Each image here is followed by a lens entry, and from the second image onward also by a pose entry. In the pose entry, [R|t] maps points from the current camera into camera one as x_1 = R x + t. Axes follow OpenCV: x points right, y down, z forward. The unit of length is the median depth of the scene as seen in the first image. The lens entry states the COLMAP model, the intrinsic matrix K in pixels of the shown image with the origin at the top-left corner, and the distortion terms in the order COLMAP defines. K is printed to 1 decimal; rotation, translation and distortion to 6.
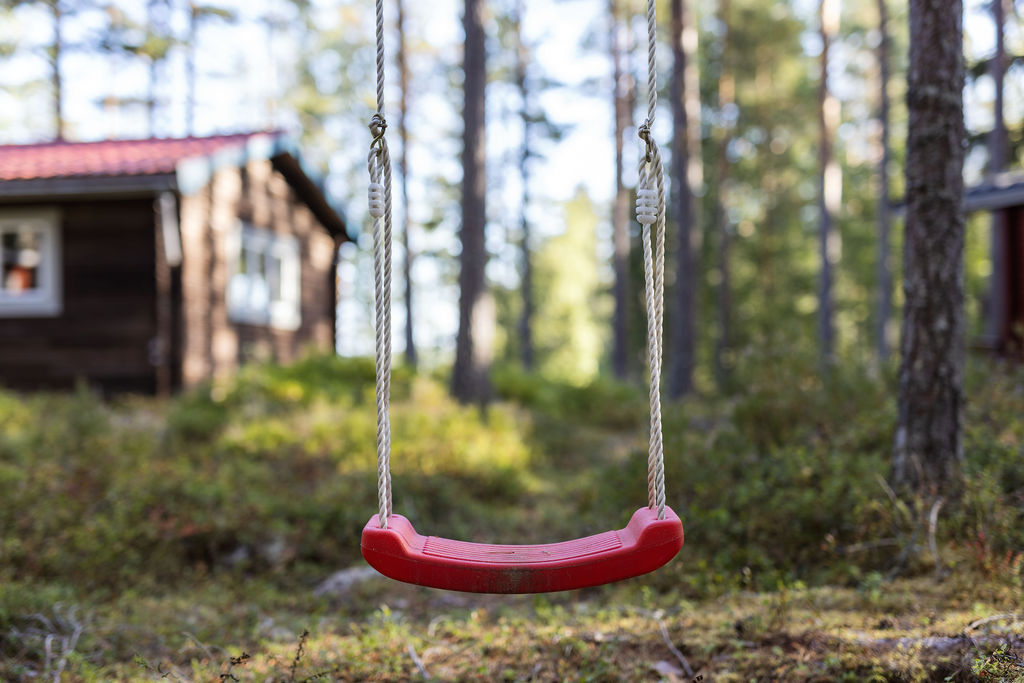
lens RADIAL K [[1410.4, 0, 512.0], [0, 1410.4, 341.5], [0, 0, 1]] dist [0.010645, 0.059175]
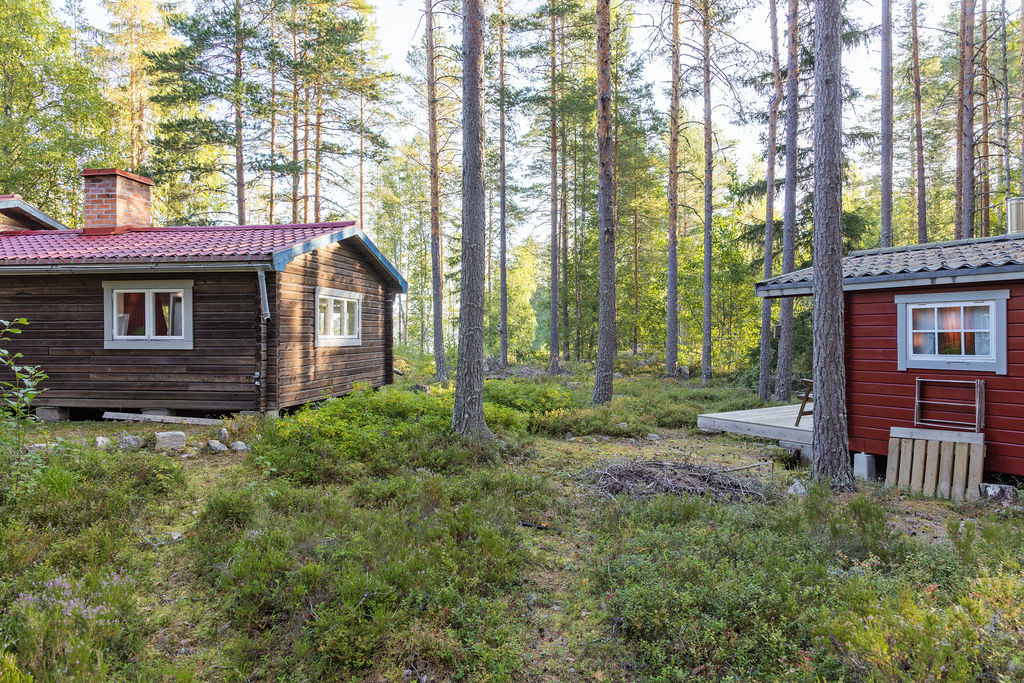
lens RADIAL K [[661.4, 0, 512.0], [0, 661.4, 341.5], [0, 0, 1]] dist [-0.004057, -0.000142]
pose [[0.999692, -0.001634, 0.024775, -0.003294], [0.000477, 0.998912, 0.046635, -0.028718], [-0.024824, -0.046608, 0.998605, 0.147806]]
